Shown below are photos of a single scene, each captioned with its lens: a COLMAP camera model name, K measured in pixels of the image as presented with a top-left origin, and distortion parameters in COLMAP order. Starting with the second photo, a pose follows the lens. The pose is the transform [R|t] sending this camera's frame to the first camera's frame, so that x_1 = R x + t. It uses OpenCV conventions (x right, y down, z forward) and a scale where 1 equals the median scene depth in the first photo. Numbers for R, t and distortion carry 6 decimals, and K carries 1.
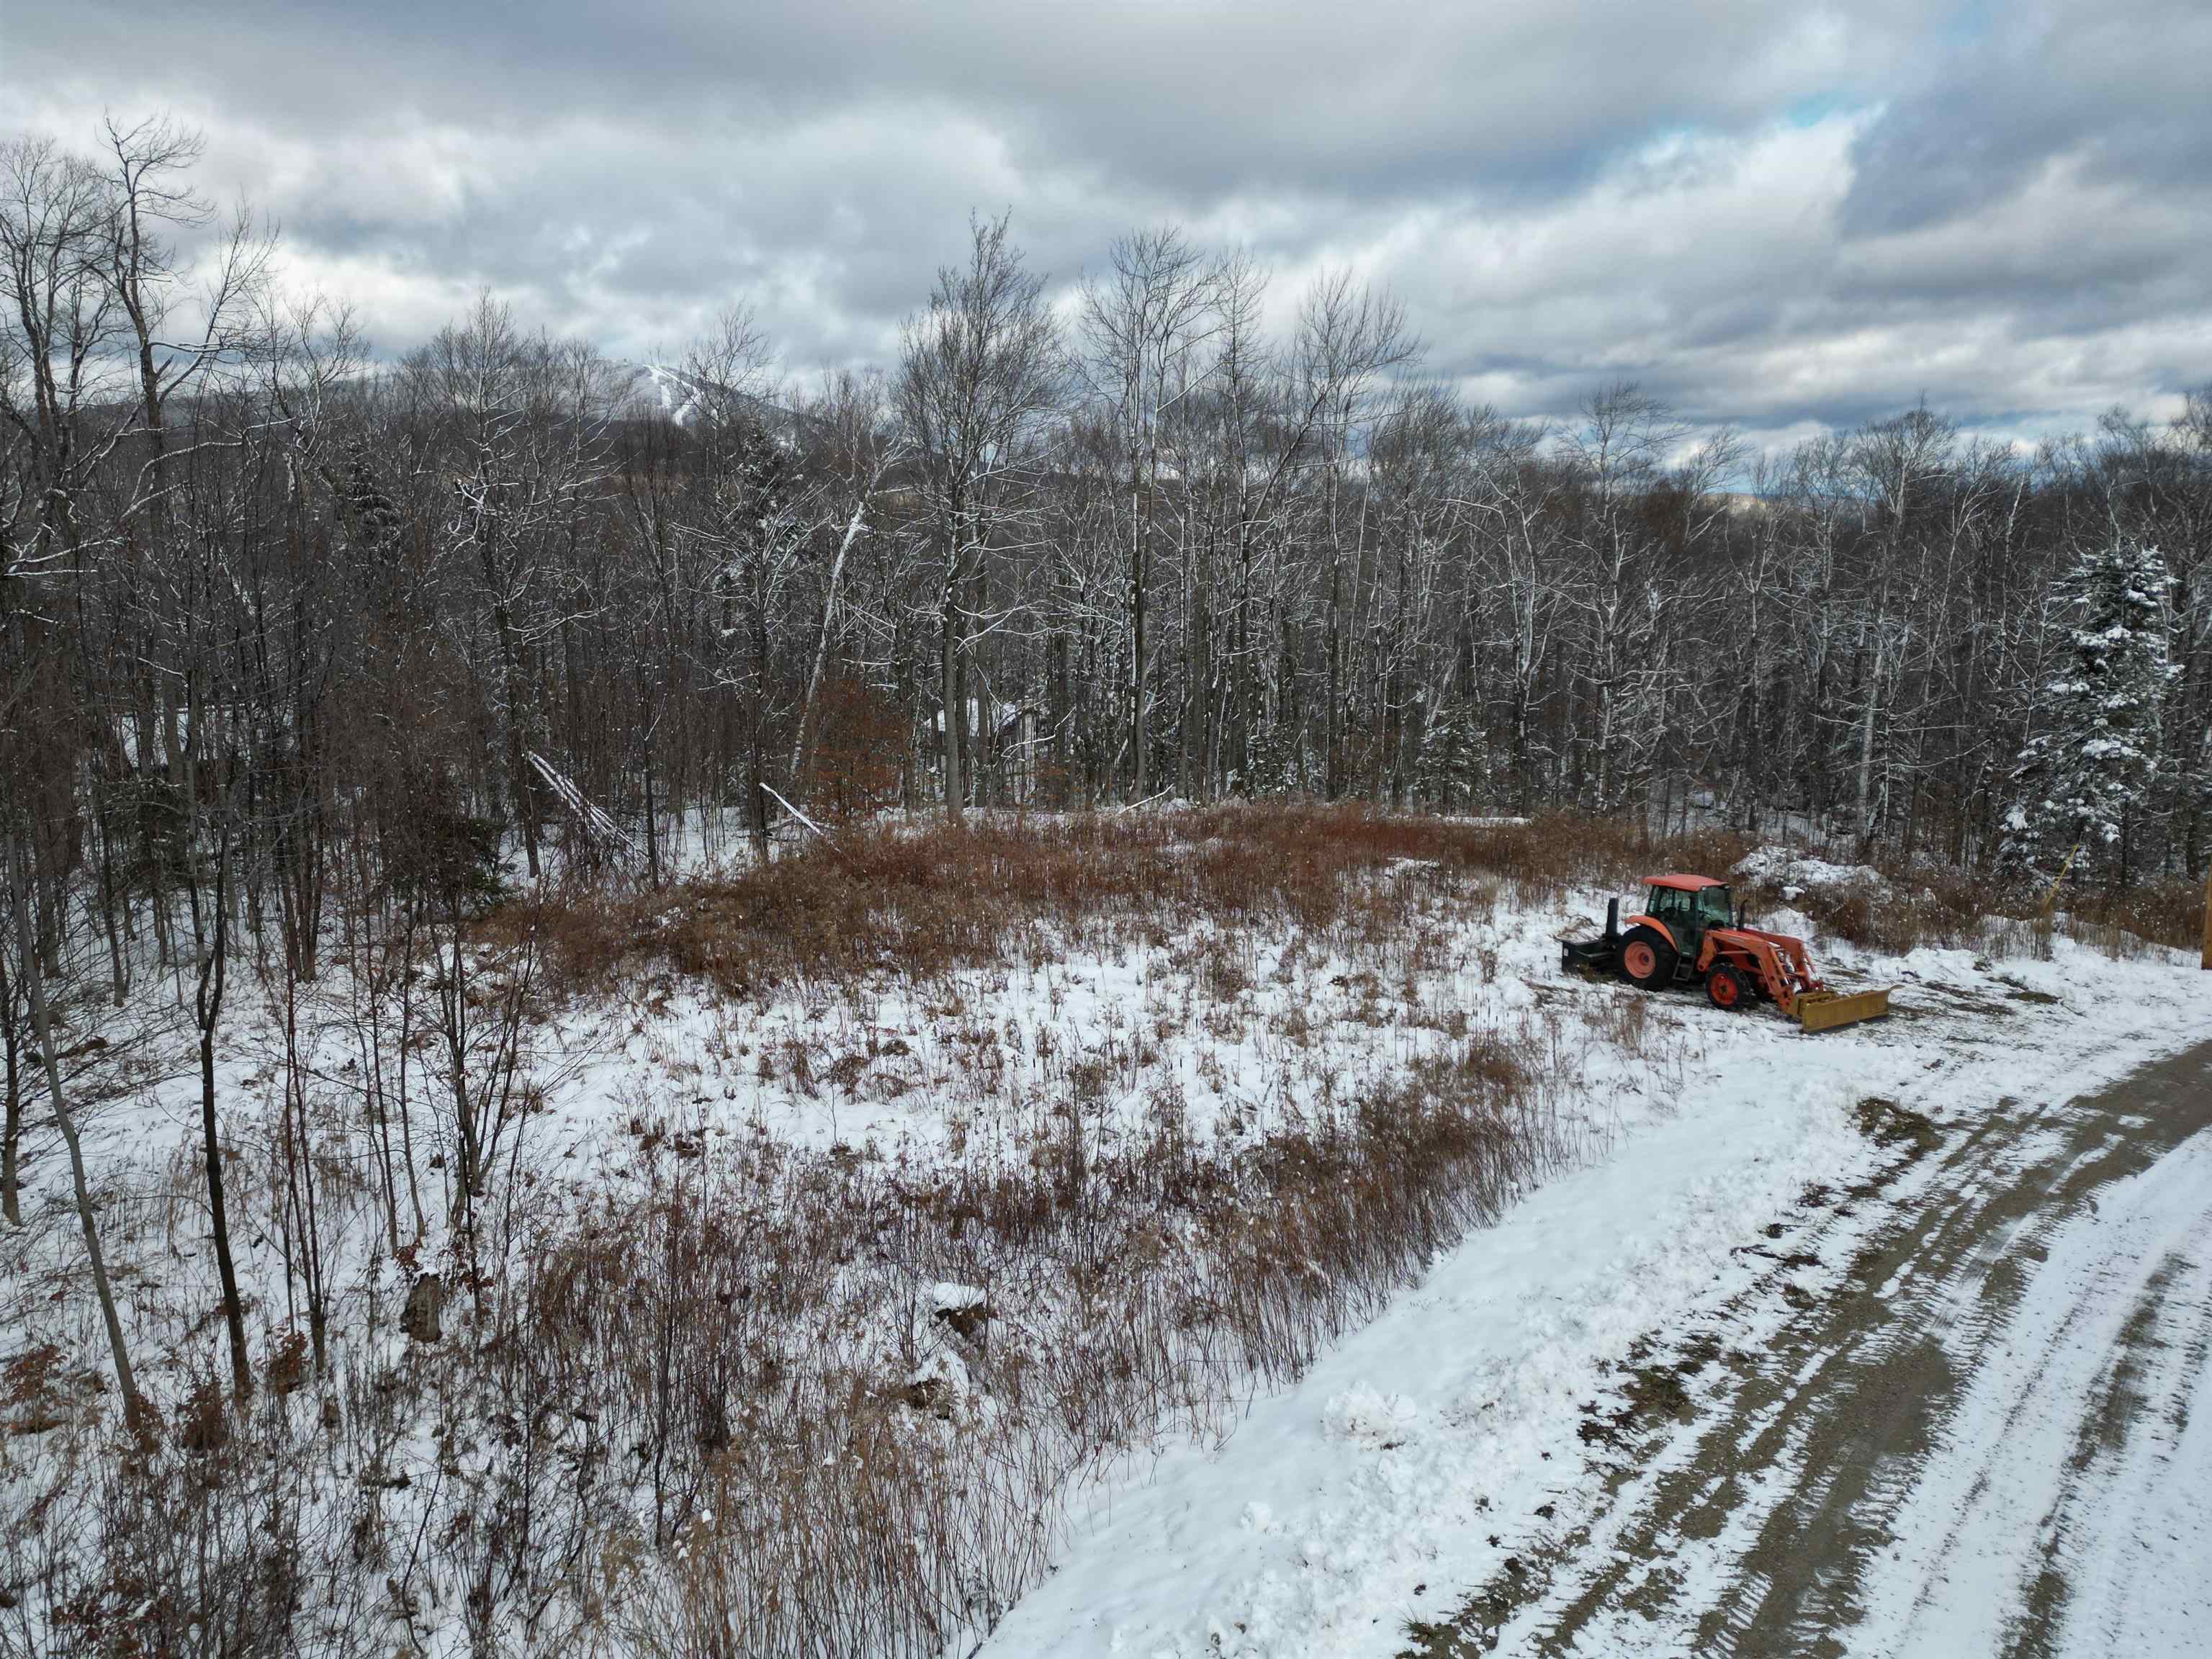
lens RADIAL K [[1595.8, 0, 1113.7], [0, 1595.8, 821.3], [0, 0, 1]] dist [0.071999, -0.061301]
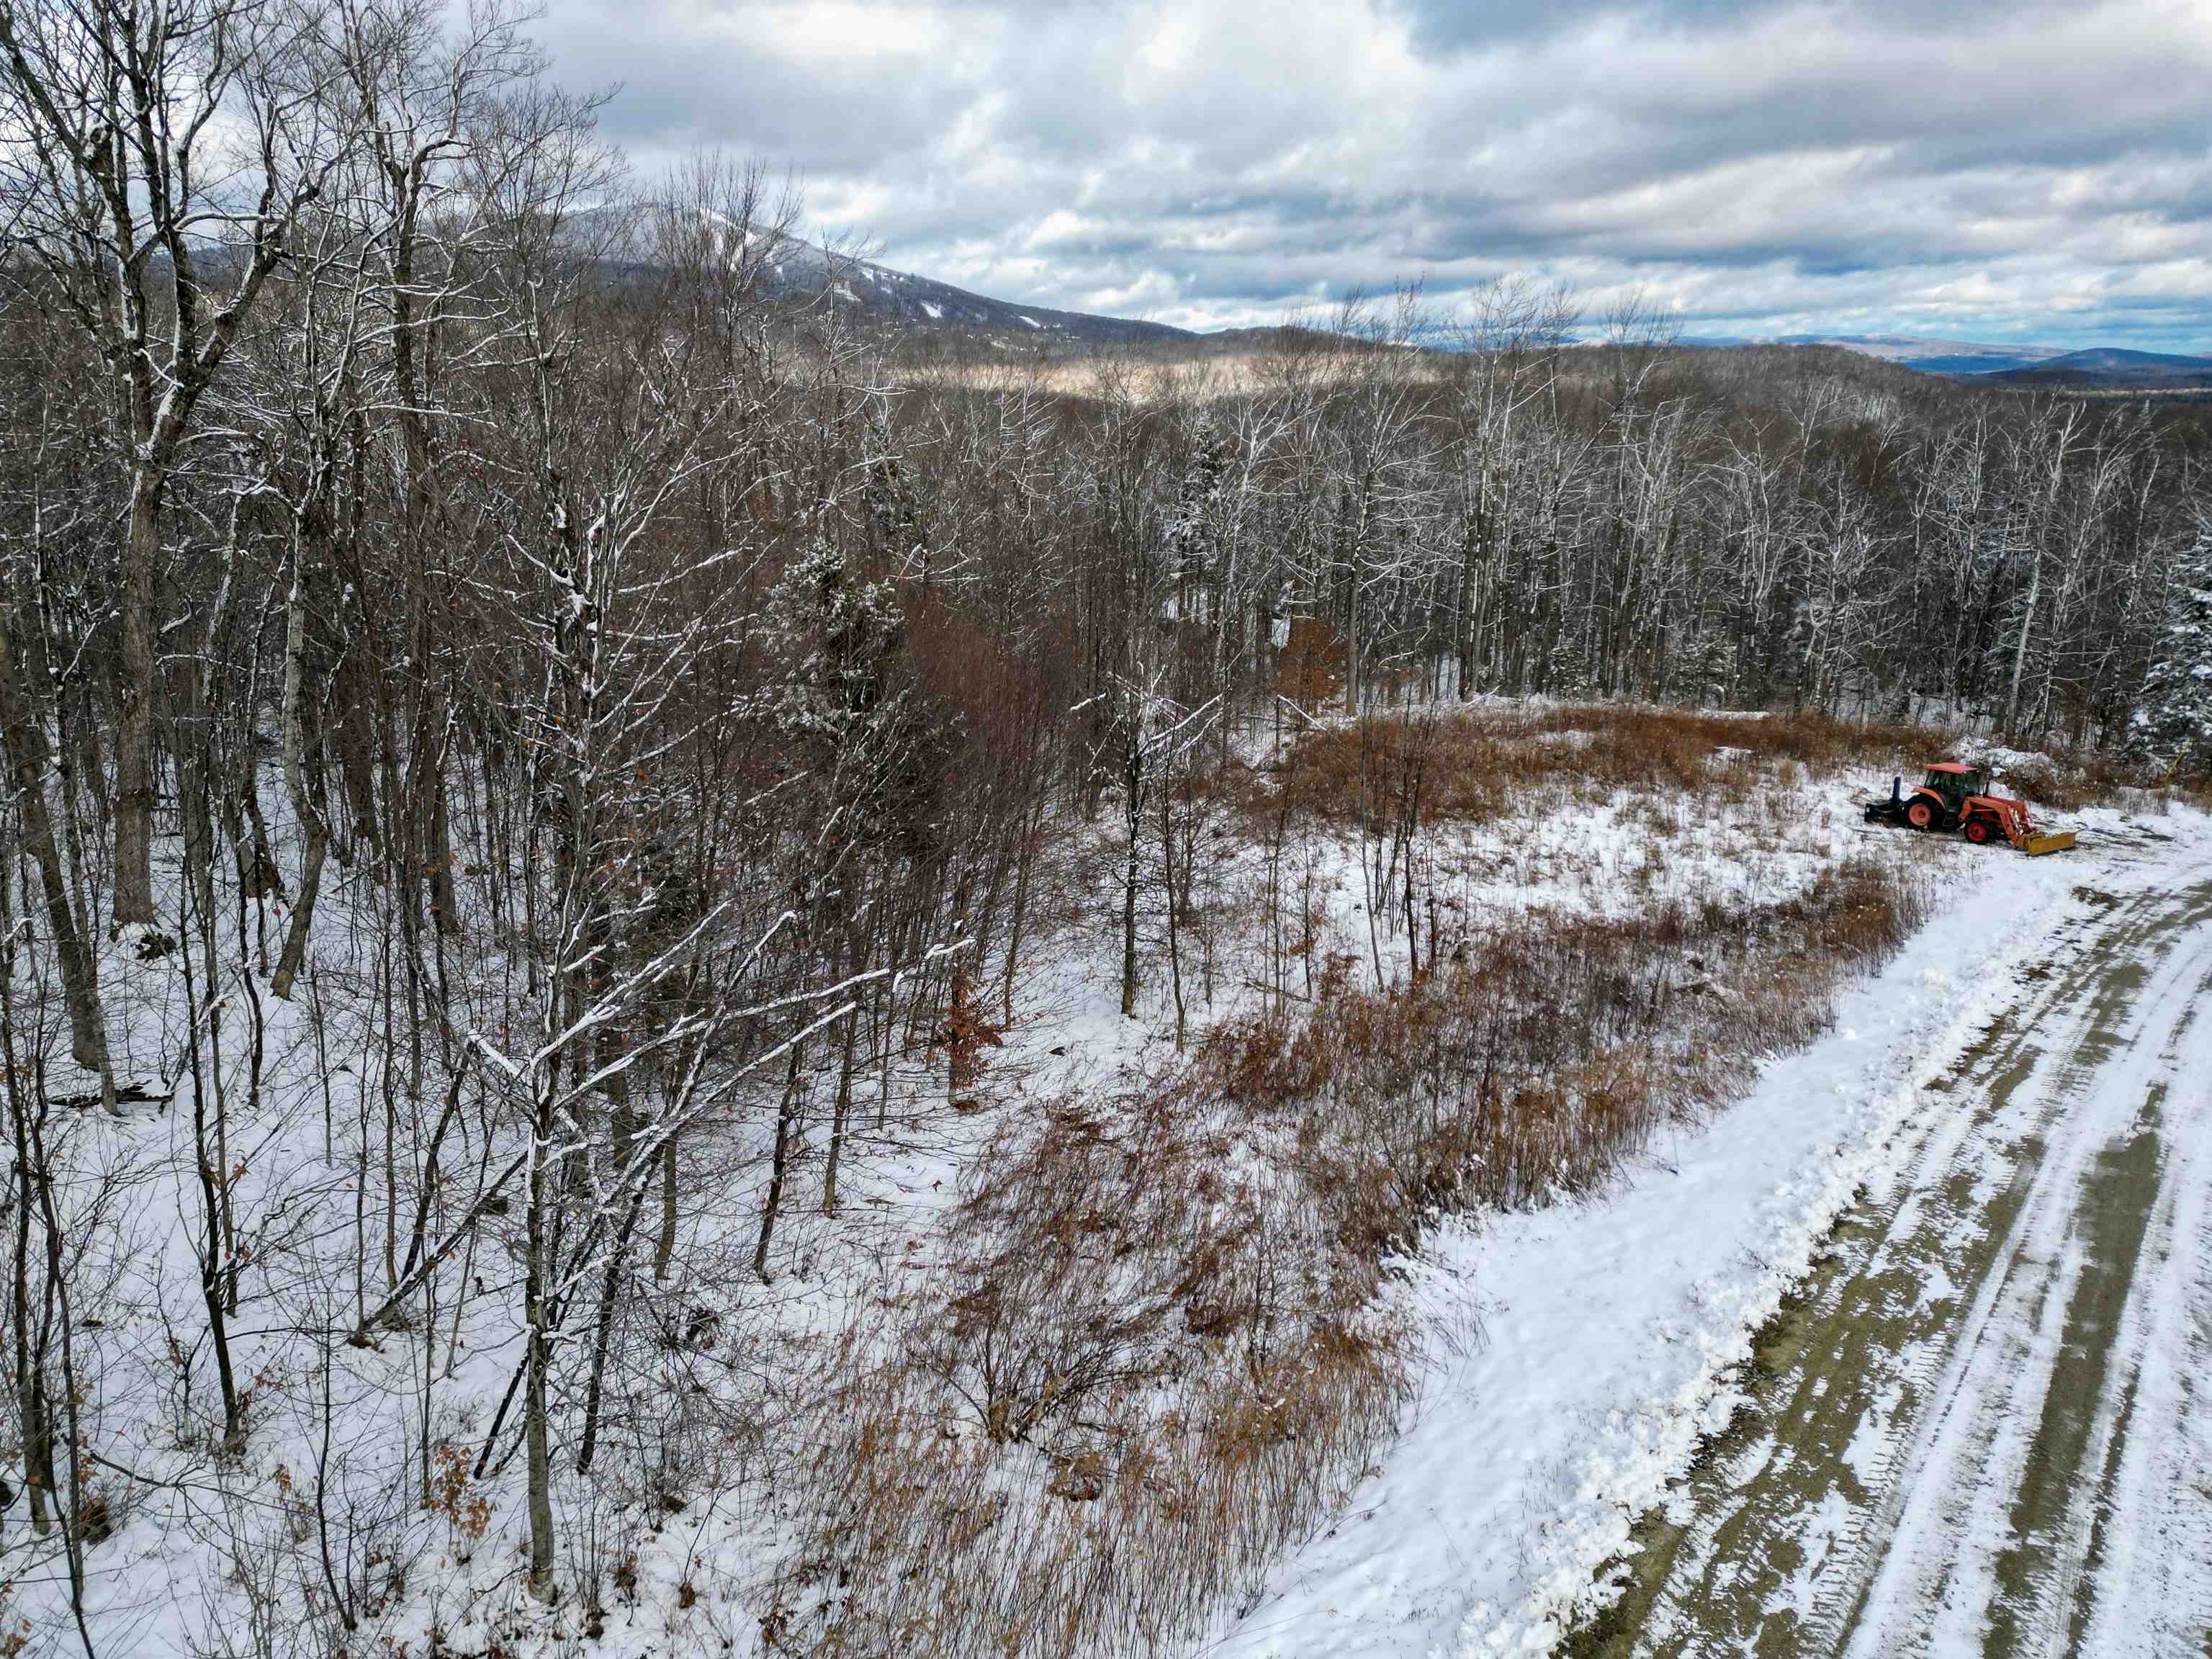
lens RADIAL K [[1595.8, 0, 1098.7], [0, 1595.8, 832.8], [0, 0, 1]] dist [0.071999, -0.061301]
pose [[0.999296, 0.006459, -0.036963, -0.459618], [-0.002821, 0.995216, 0.097656, -0.056638], [0.037417, -0.097483, 0.994534, -0.703412]]
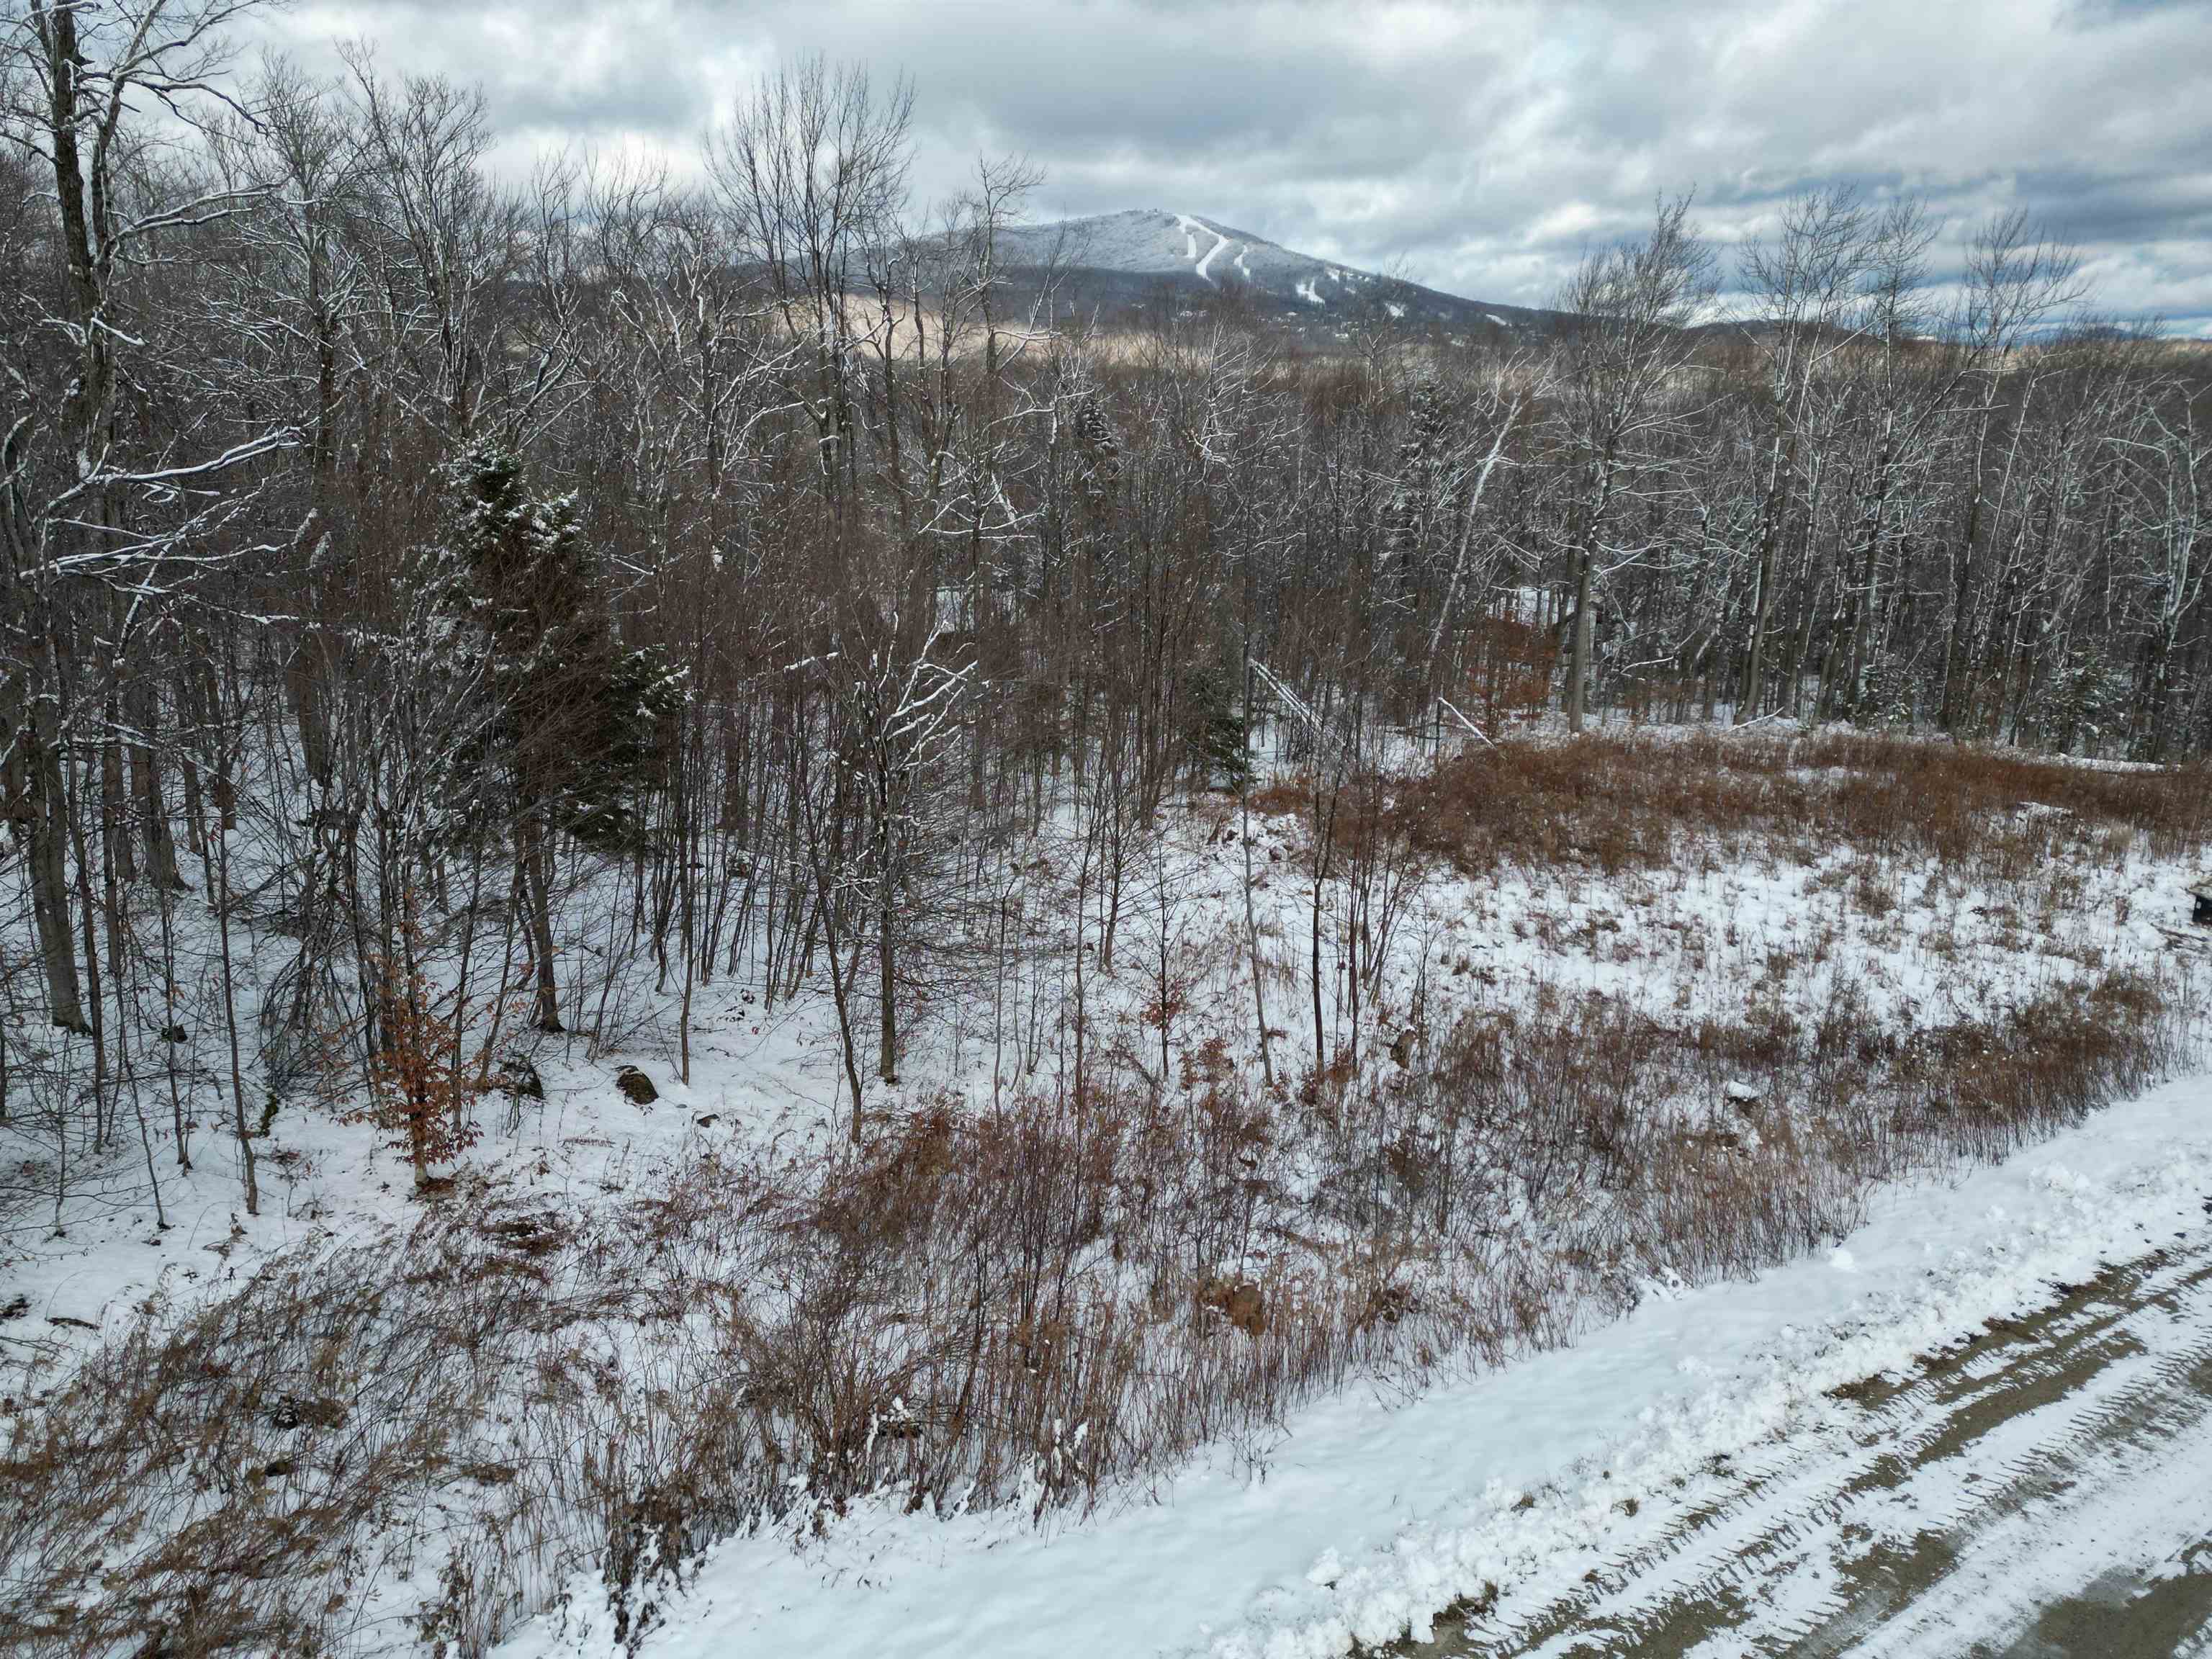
lens RADIAL K [[1595.8, 0, 1082.8], [0, 1595.8, 824.6], [0, 0, 1]] dist [0.071999, -0.061301]
pose [[0.947706, 0.088705, -0.306569, -0.130519], [-0.060625, 0.993144, 0.099952, -0.046169], [0.313333, -0.076139, 0.946586, -0.369473]]
